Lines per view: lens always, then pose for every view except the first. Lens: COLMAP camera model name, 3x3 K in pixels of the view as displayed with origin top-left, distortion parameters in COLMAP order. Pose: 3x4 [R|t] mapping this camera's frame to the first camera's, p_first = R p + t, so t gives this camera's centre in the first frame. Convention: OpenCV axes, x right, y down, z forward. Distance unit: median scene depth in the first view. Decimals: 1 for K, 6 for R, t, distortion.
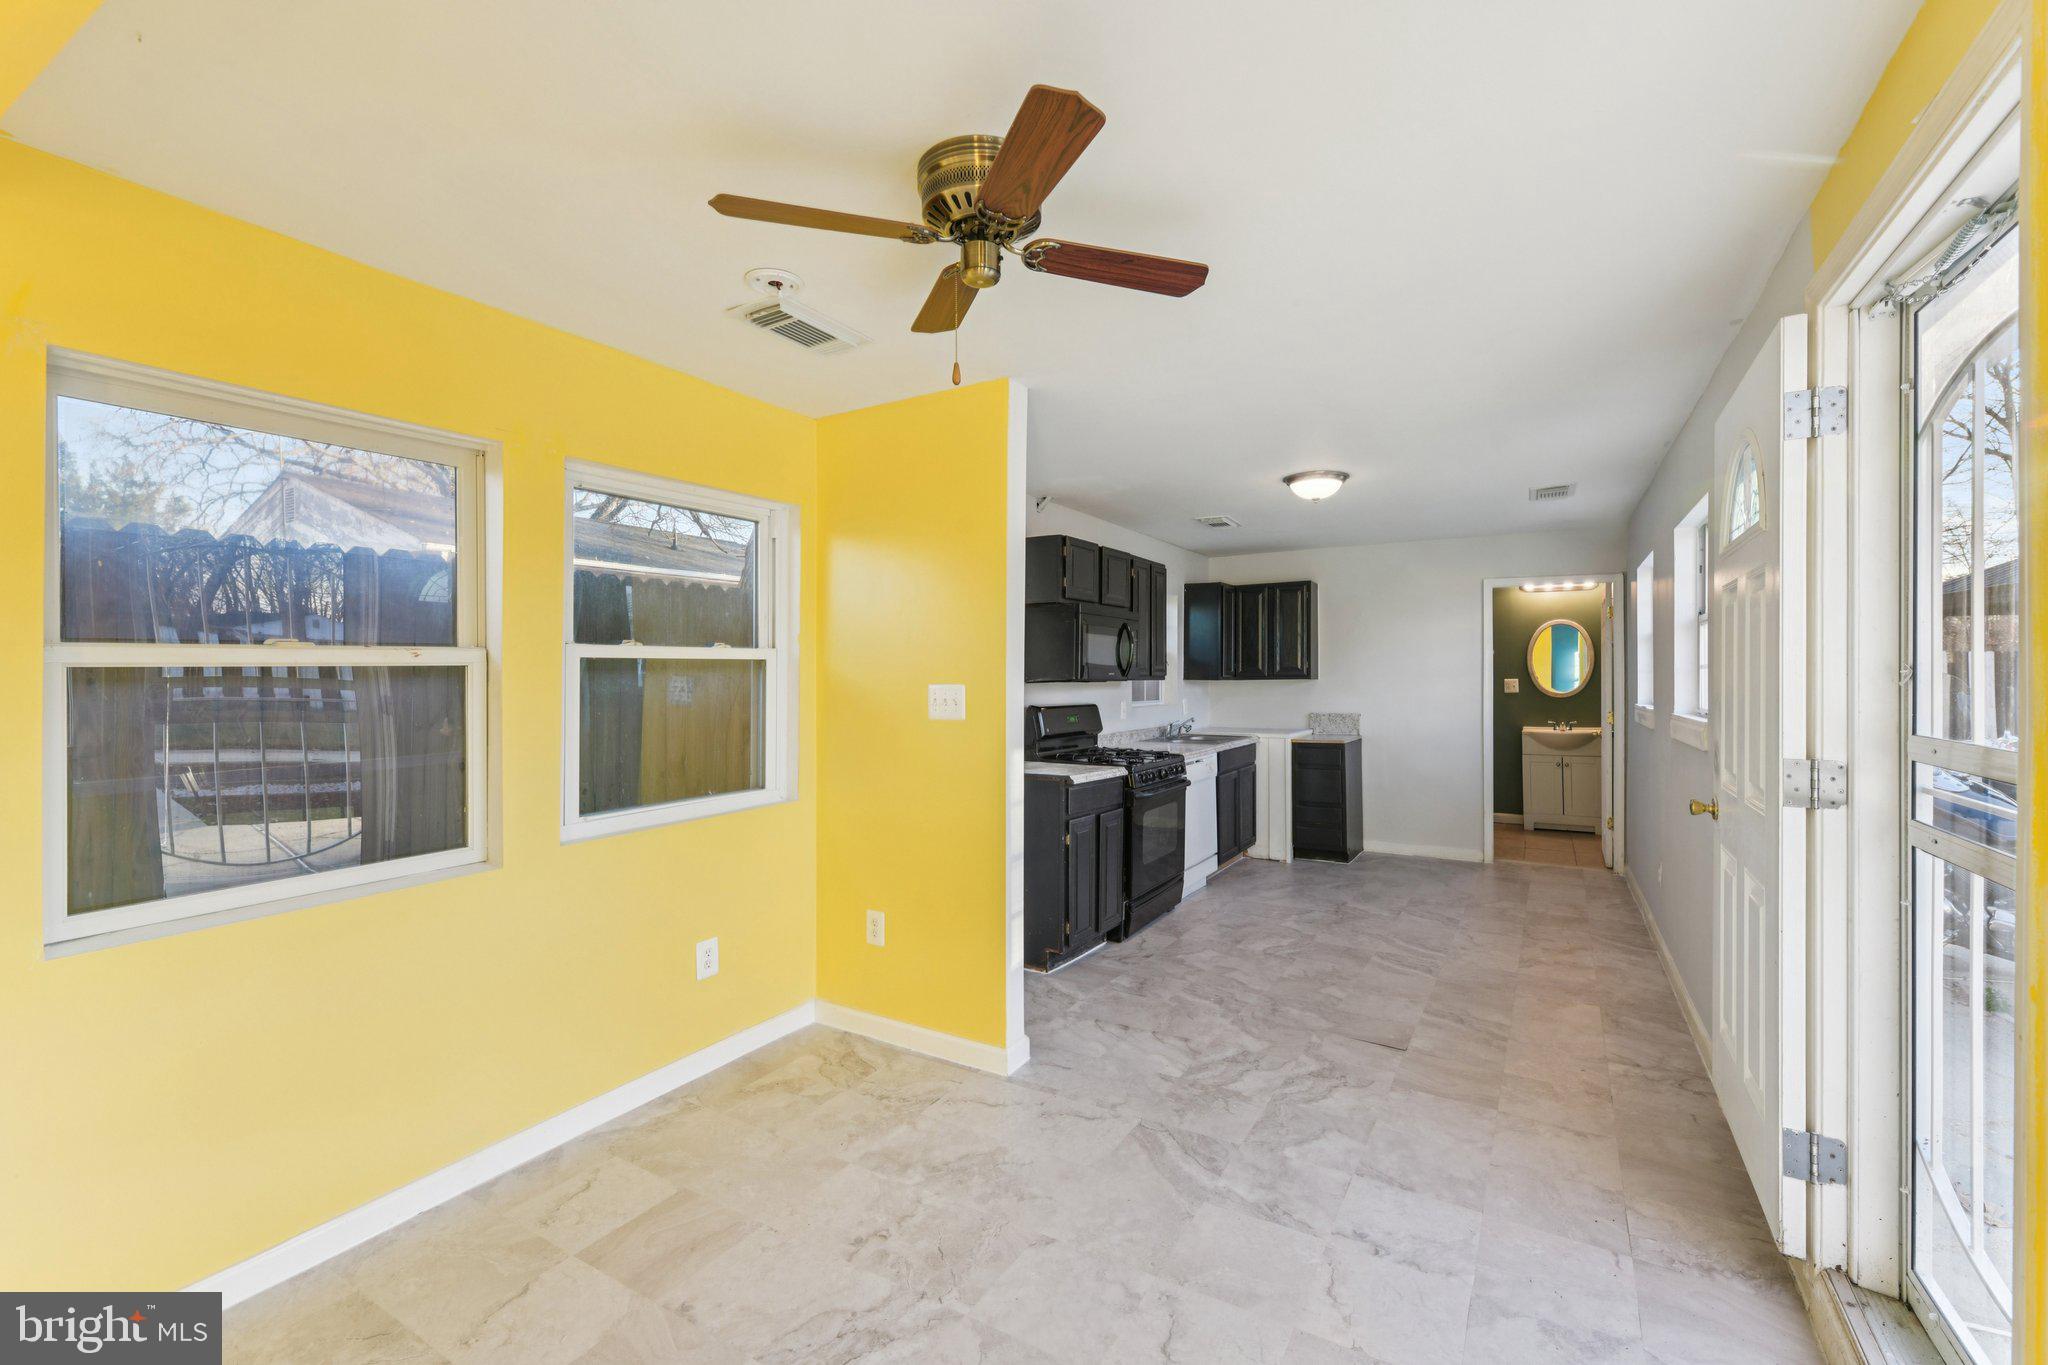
lens RADIAL K [[869.6, 0, 1034.8], [0, 869.6, 675.9], [0, 0, 1]] dist [0.001107, -0.001628]
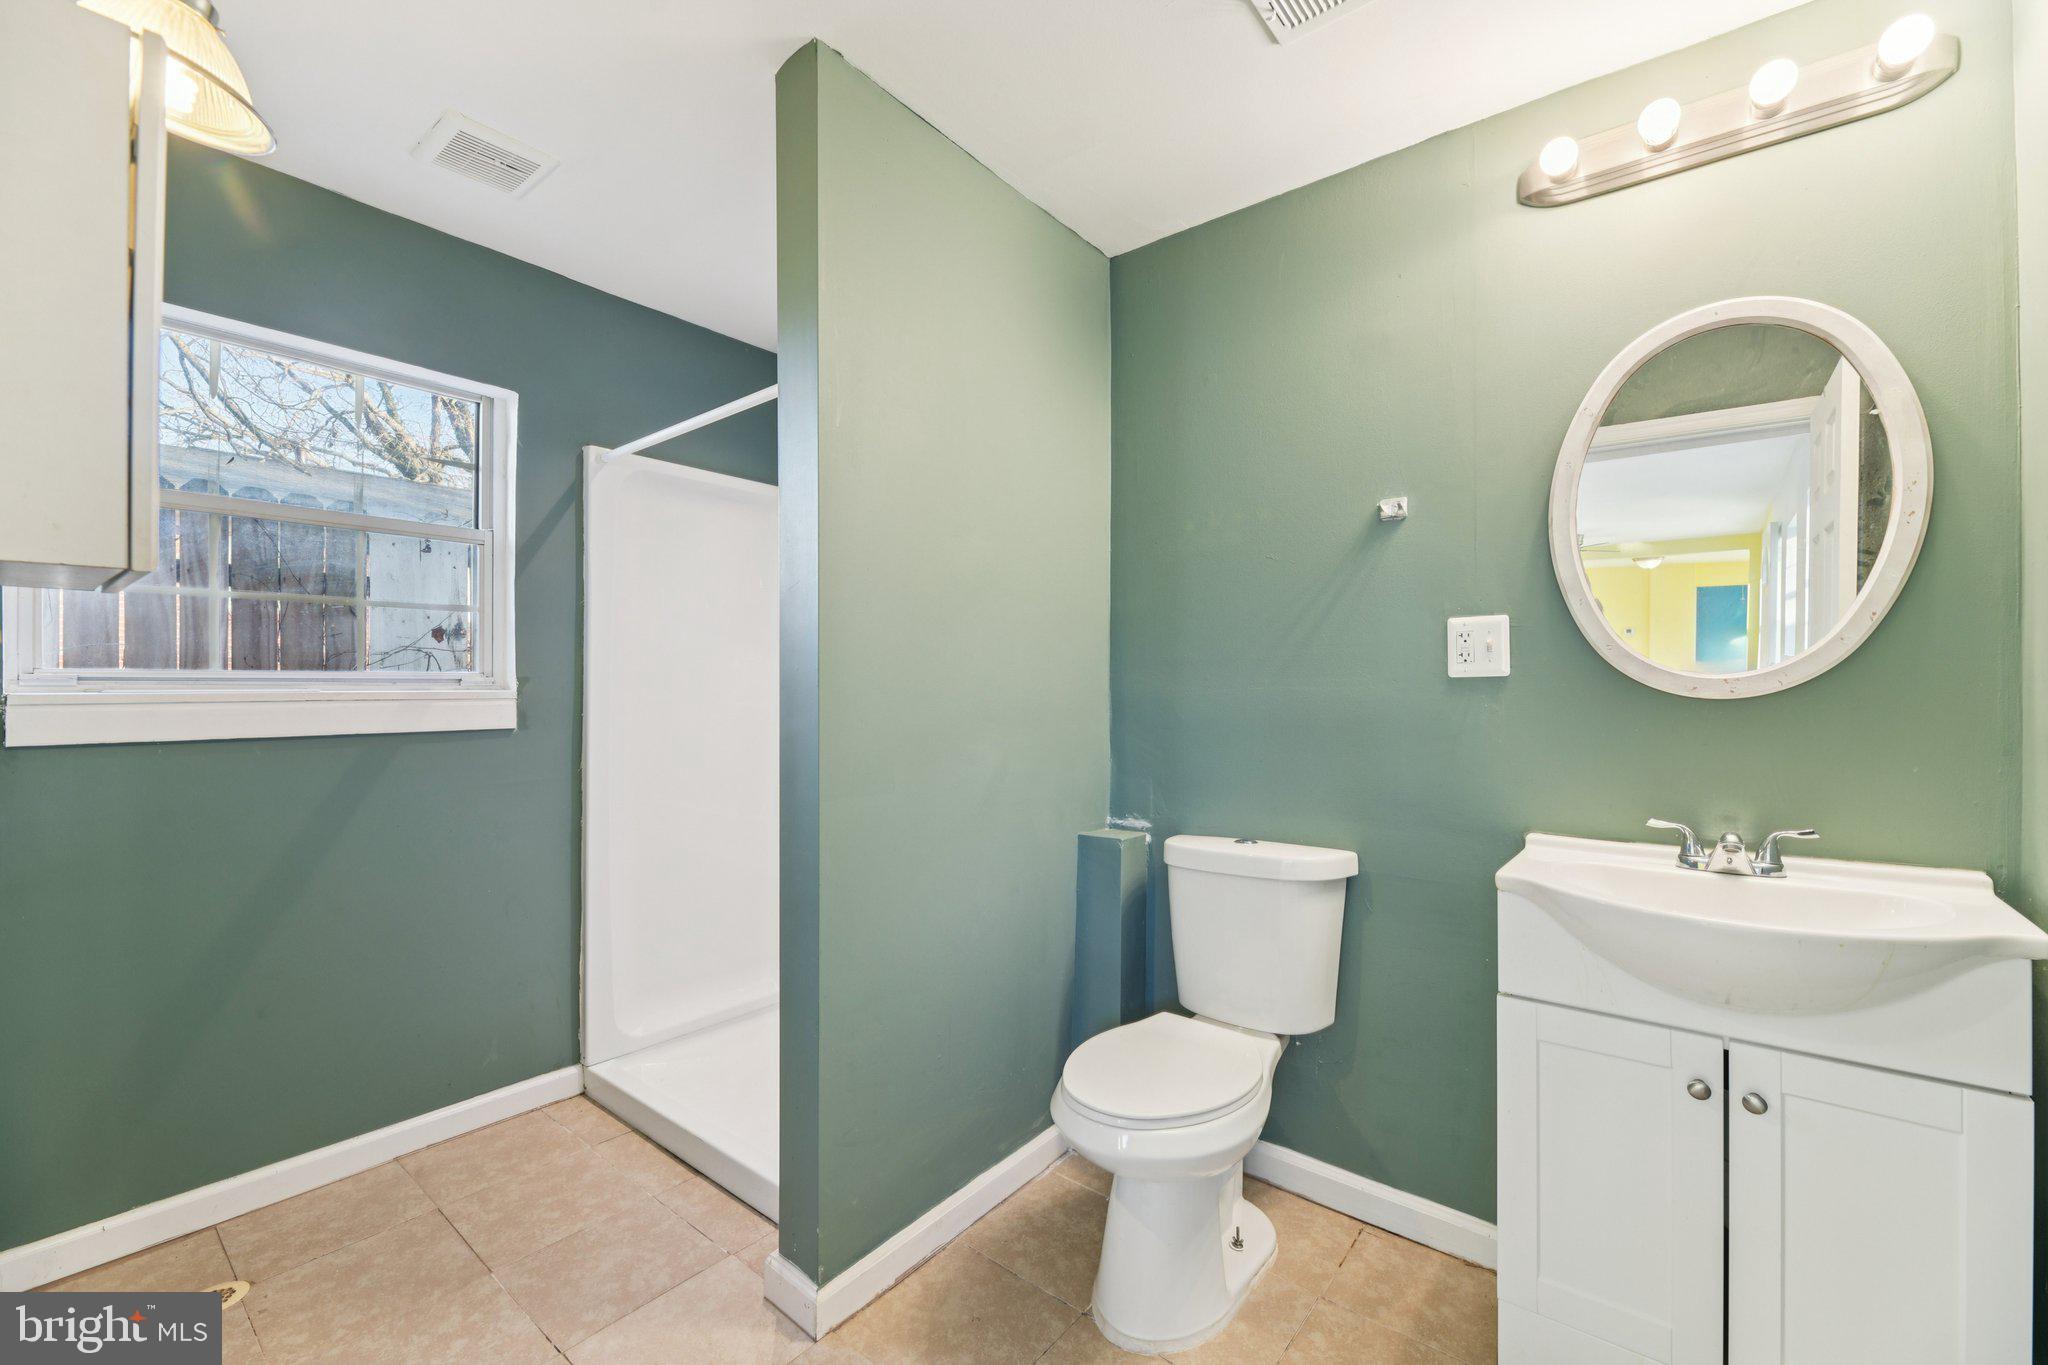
lens RADIAL K [[838.7, 0, 1028.0], [0, 838.7, 692.2], [0, 0, 1]] dist [-0.000054, -0.003224]
pose [[0.990596, 0.010223, -0.136440, 0.857678], [-0.008834, 0.999903, 0.010780, 0.040188], [0.136537, -0.009473, 0.990590, 1.427093]]
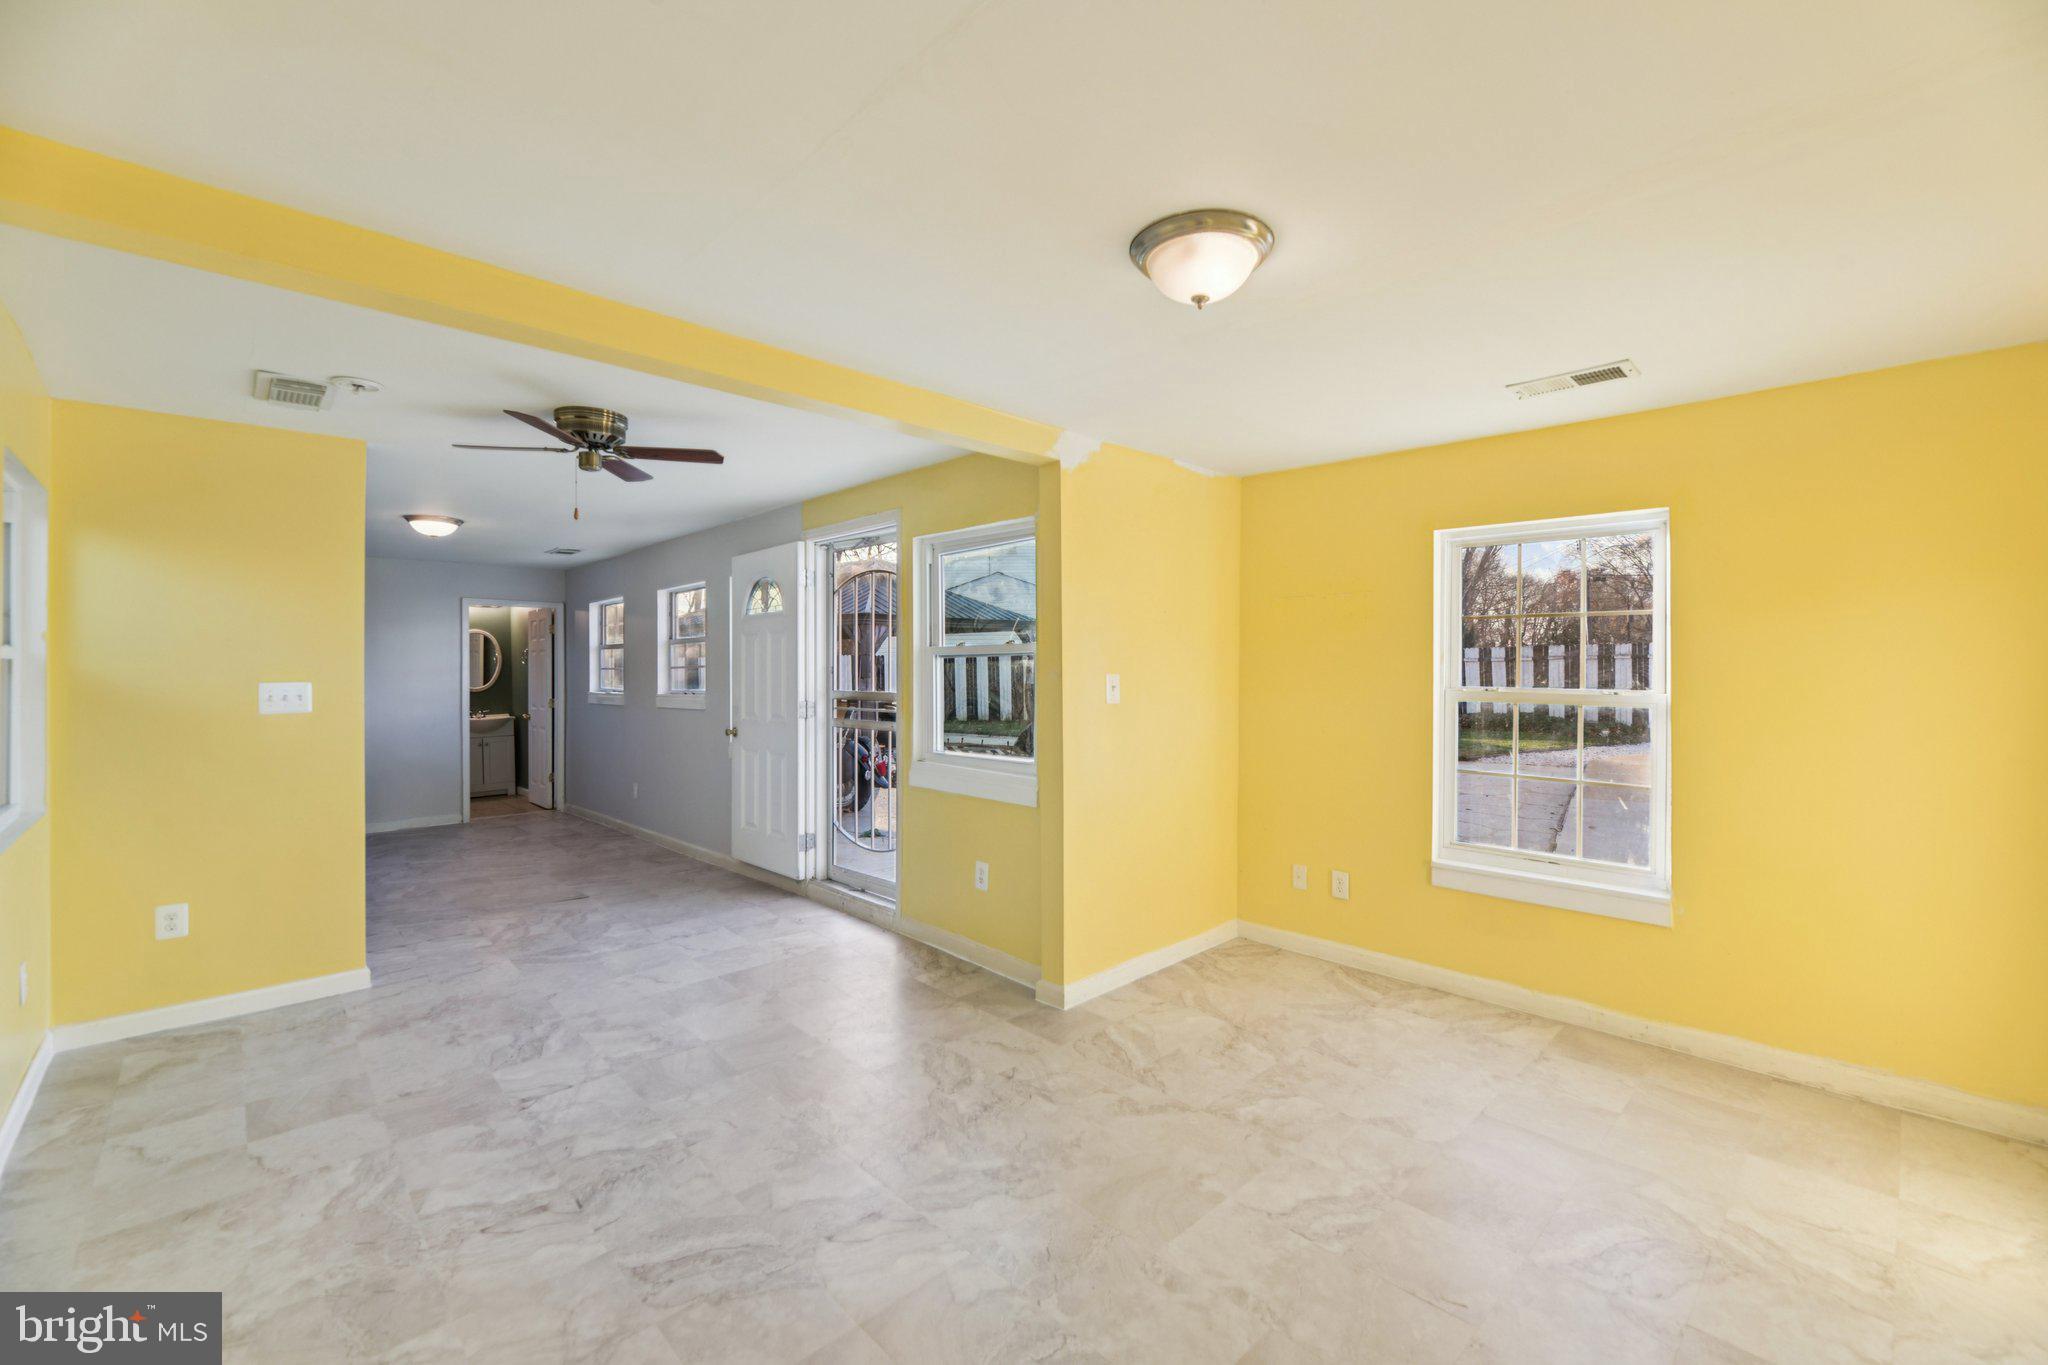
lens RADIAL K [[838.7, 0, 1043.8], [0, 838.7, 674.2], [0, 0, 1]] dist [-0.000054, -0.003224]
pose [[0.259121, -0.005840, 0.965827, -0.627397], [0.007597, 0.999963, 0.004008, 0.000606], [-0.965815, 0.006298, 0.259156, -0.186102]]
